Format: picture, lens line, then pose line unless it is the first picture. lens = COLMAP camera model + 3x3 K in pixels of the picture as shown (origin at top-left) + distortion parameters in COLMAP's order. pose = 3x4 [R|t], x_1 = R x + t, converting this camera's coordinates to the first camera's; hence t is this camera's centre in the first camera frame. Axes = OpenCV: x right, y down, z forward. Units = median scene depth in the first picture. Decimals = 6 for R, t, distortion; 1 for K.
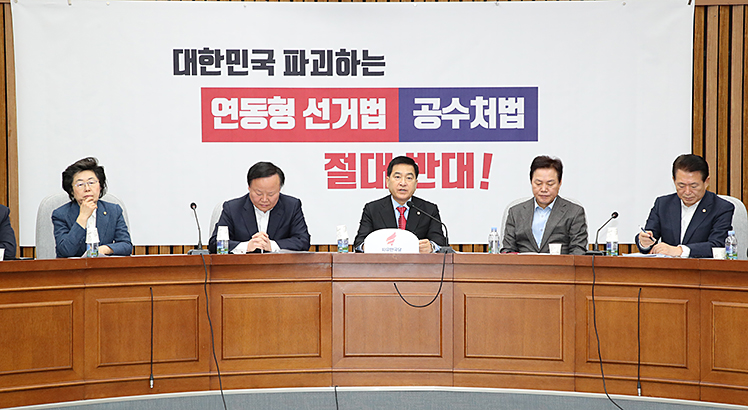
lens RADIAL K [[1554.0, 0, 390.8], [0, 1554.0, 205.6], [0, 0, 1]] dist [0.329637, 0.044187]
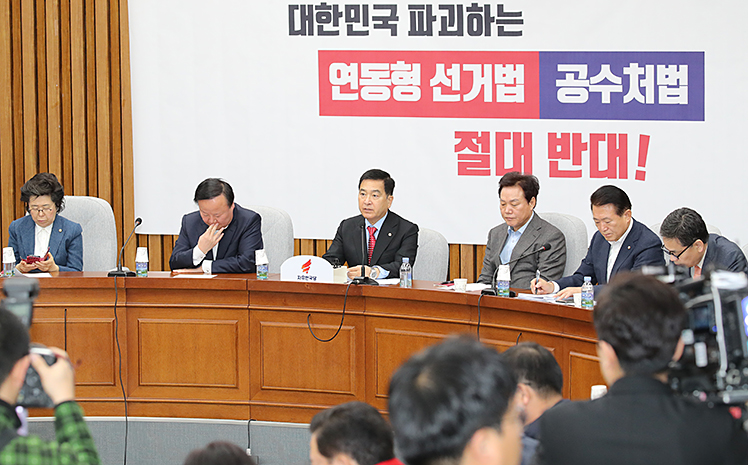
lens RADIAL K [[3121.7, 0, 374.0], [0, 3121.7, 232.5], [0, 0, 1]] dist [0.120540, -1.844112]
pose [[0.904554, 0.032018, -0.425155, 0.614757], [-0.000780, 0.997299, 0.073446, -0.100743], [0.426359, -0.066104, 0.902136, -0.492479]]
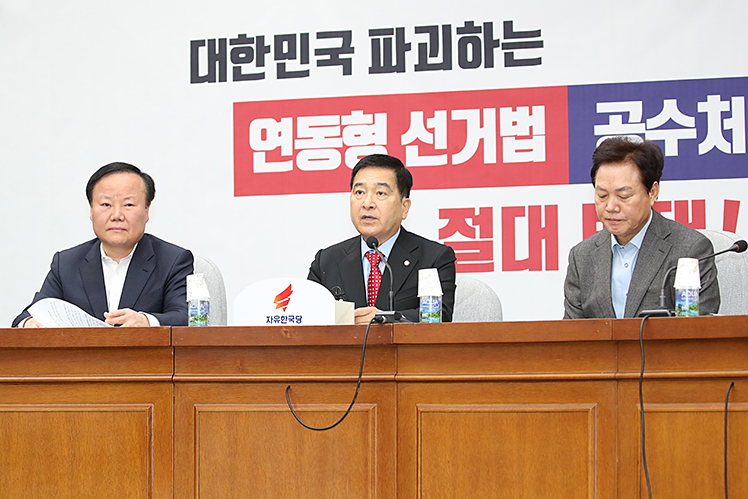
lens RADIAL K [[2292.2, 0, 374.0], [0, 2292.2, 249.5], [0, 0, 1]] dist [-0.241709, -0.702862]
pose [[0.944917, -0.025310, -0.326330, 0.200882], [-0.004096, 0.996013, -0.089113, 0.053218], [0.327284, 0.085541, 0.941046, 0.229066]]
